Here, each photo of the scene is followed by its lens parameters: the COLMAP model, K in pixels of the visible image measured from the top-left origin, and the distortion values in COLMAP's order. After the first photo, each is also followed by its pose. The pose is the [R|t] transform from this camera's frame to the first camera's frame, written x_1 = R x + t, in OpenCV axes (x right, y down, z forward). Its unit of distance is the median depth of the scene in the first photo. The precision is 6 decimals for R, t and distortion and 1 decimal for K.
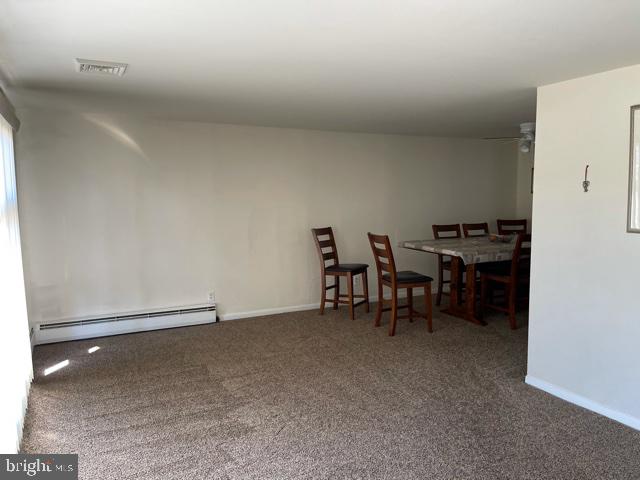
lens RADIAL K [[491.8, 0, 319.9], [0, 491.8, 250.6], [0, 0, 1]] dist [0.044865, -0.000759]
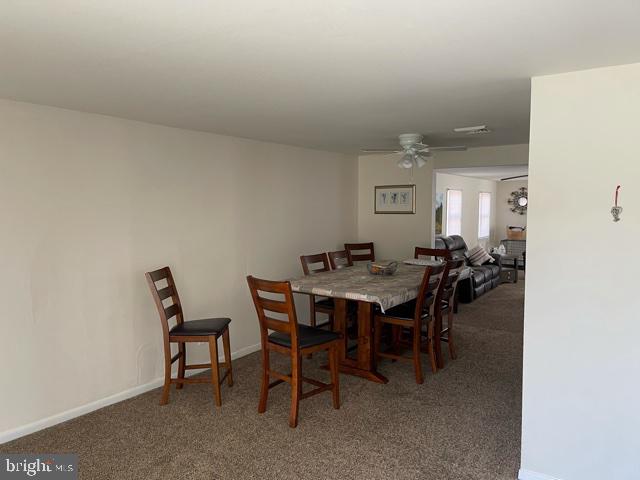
lens RADIAL K [[491.8, 0, 319.9], [0, 491.8, 250.6], [0, 0, 1]] dist [0.044865, -0.000759]
pose [[0.870273, -0.039261, 0.491003, -0.134390], [0.053424, 0.998461, -0.014854, -0.051786], [-0.489665, 0.039158, 0.871031, 0.340395]]
